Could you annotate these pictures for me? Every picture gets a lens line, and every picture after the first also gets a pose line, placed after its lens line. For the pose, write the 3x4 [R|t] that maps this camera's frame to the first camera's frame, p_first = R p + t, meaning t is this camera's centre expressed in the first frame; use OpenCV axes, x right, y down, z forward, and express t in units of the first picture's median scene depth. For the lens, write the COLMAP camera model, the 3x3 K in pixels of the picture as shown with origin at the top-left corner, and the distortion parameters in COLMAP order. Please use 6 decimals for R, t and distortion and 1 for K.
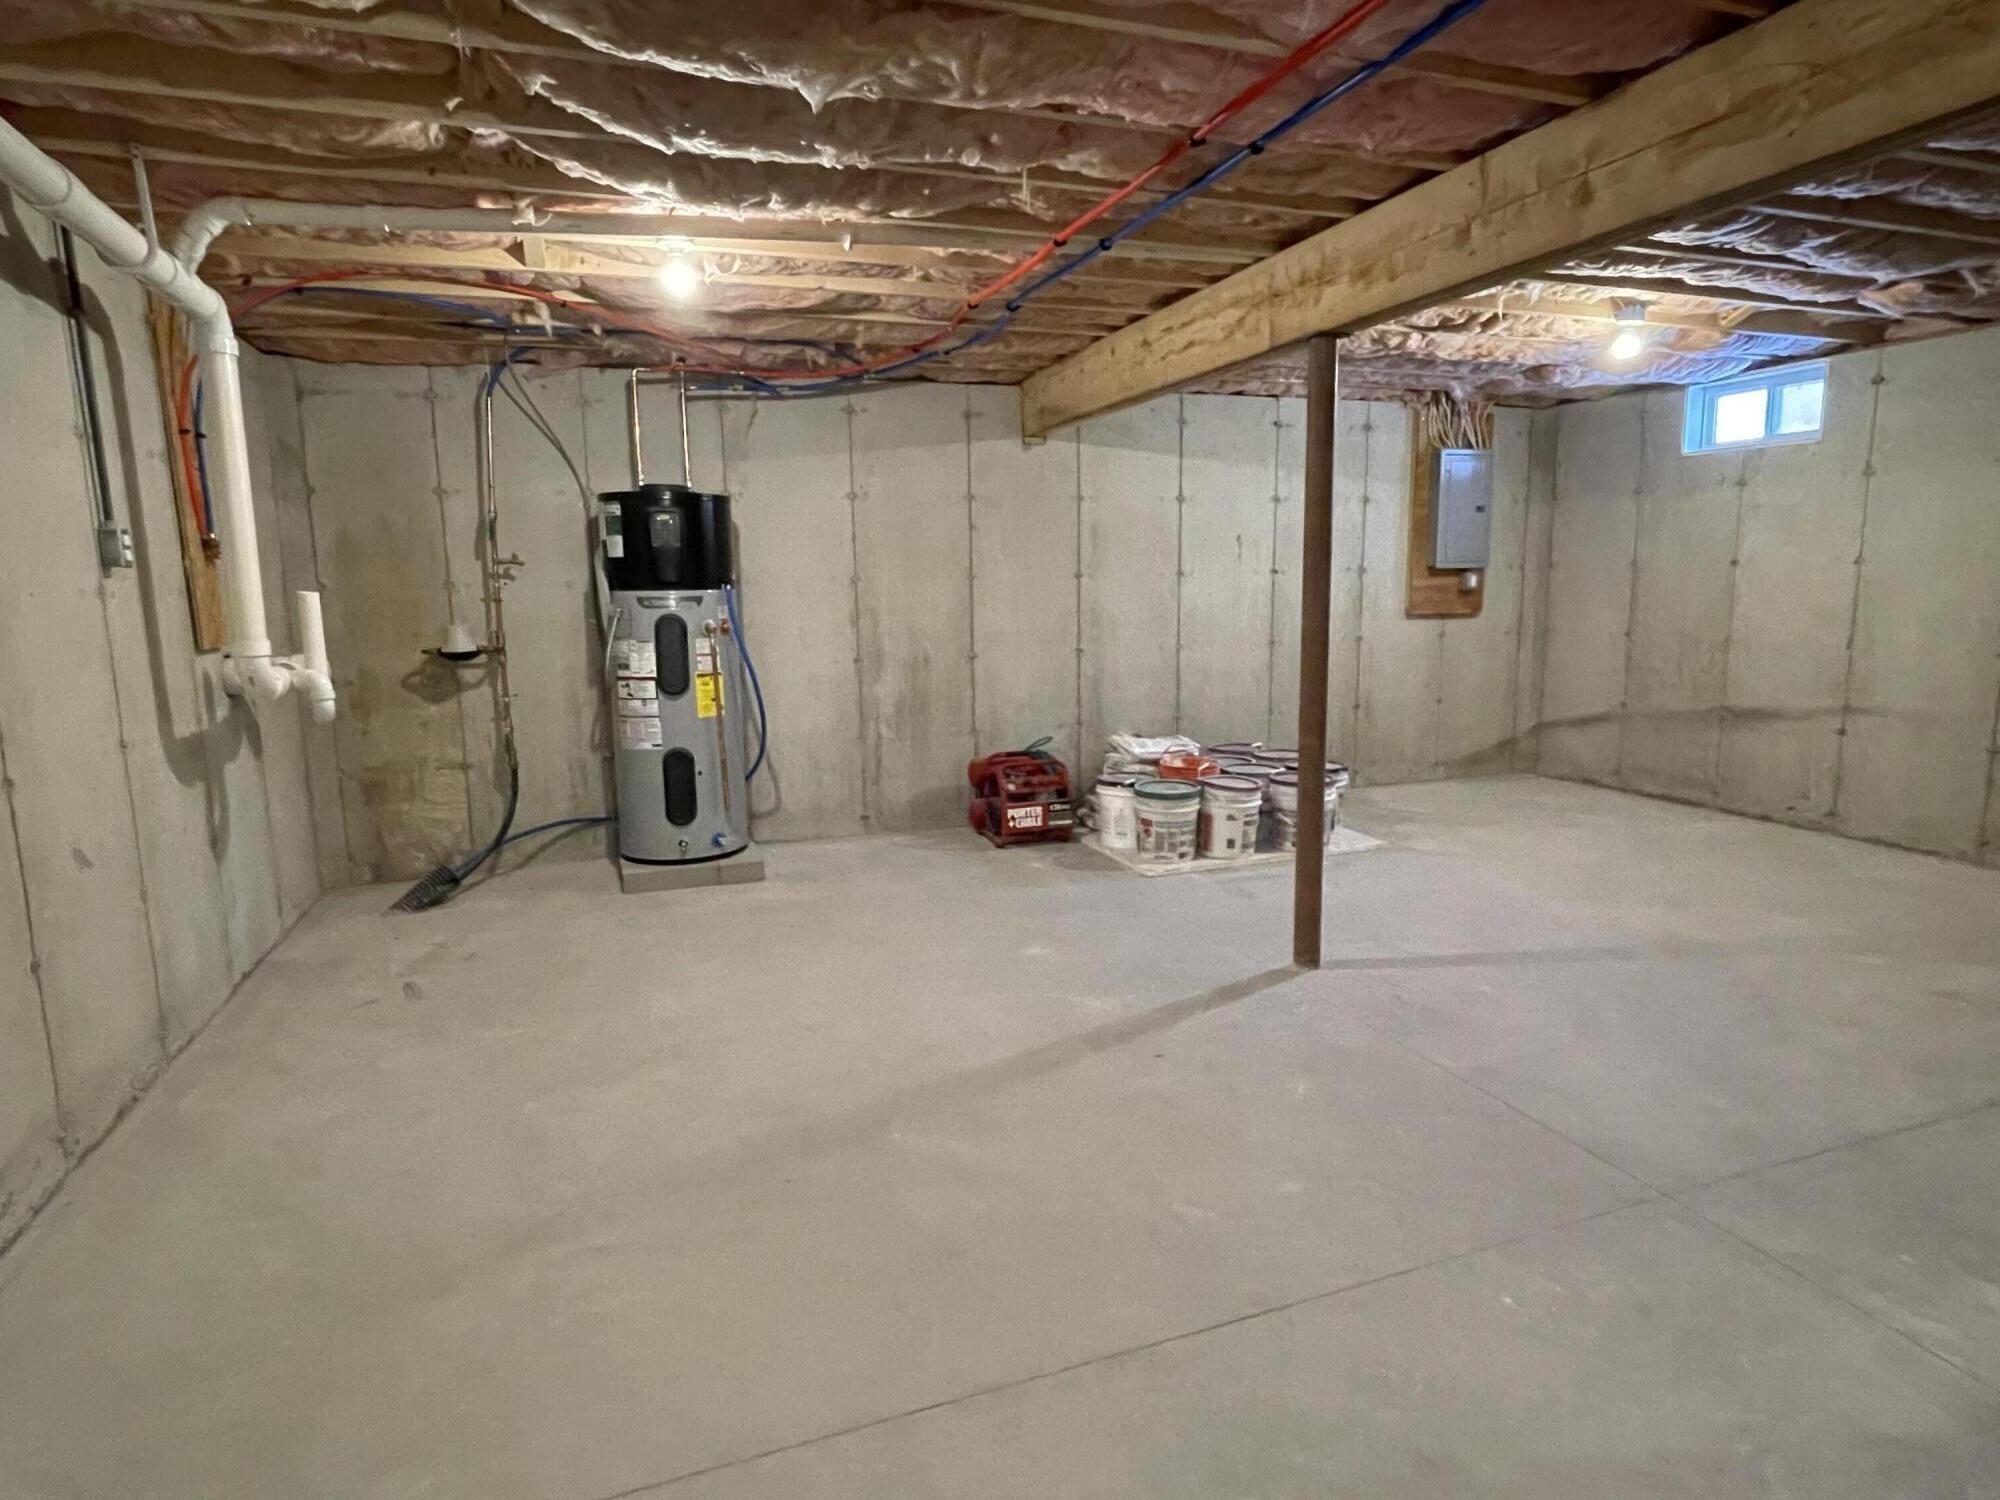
lens RADIAL K [[1150.8, 0, 1009.7], [0, 1150.8, 746.6], [0, 0, 1]] dist [-0.004071, 0.000033]
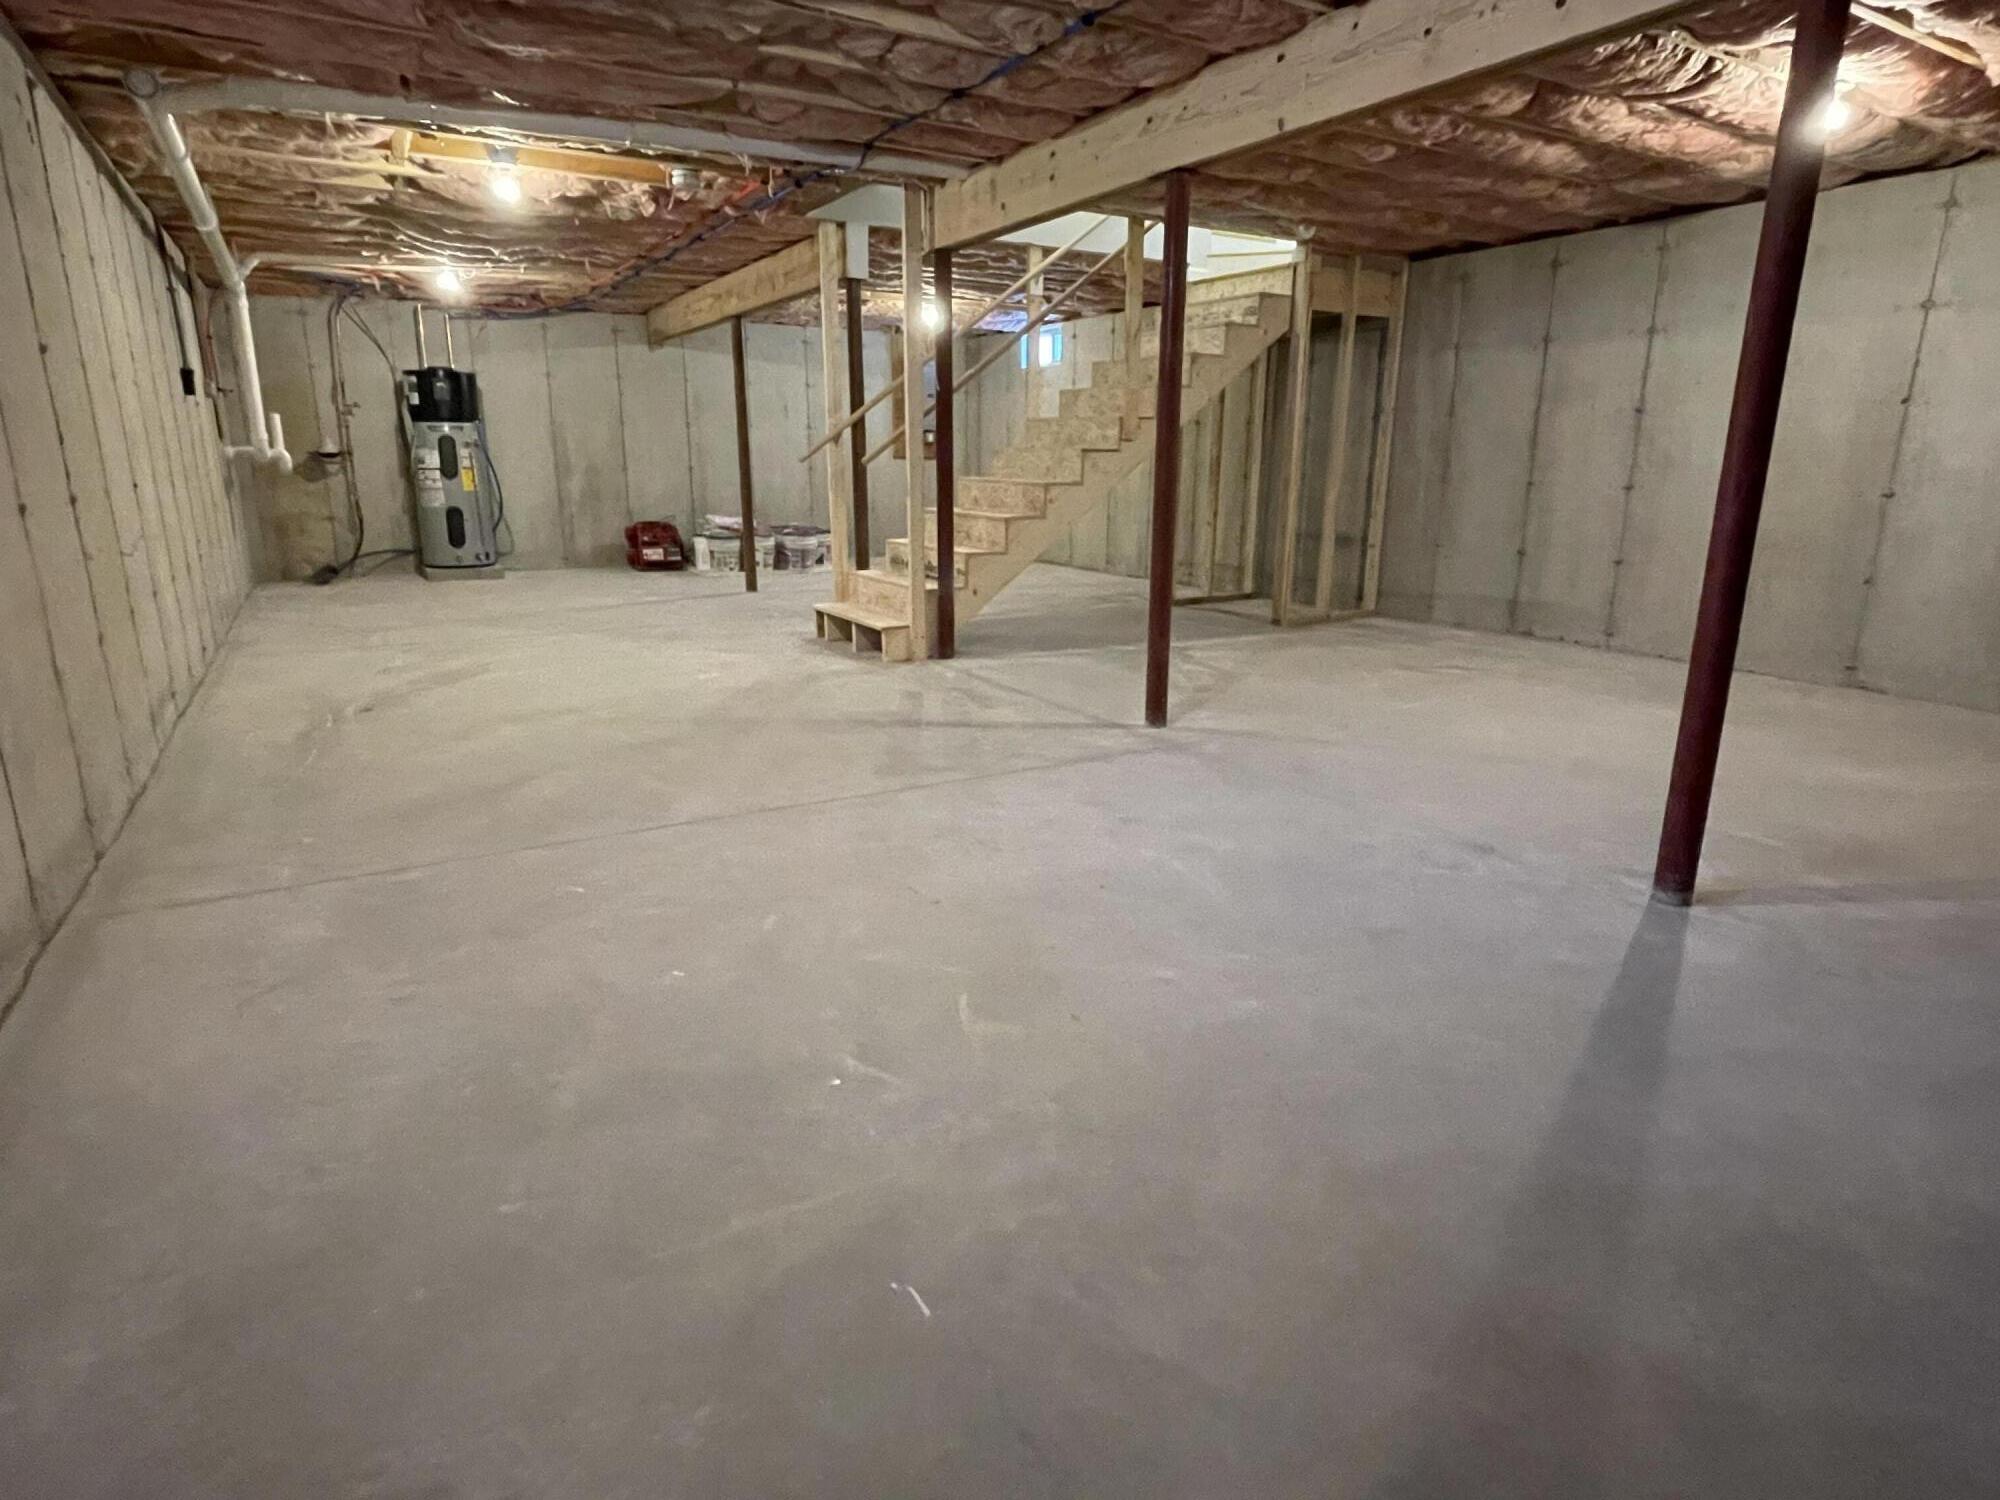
lens RADIAL K [[1150.8, 0, 1009.7], [0, 1150.8, 746.6], [0, 0, 1]] dist [-0.004071, 0.000033]
pose [[0.984346, -0.022790, 0.174769, 0.273808], [0.005562, 0.995128, 0.098439, 0.209830], [-0.176161, -0.095926, 0.979676, -1.054490]]
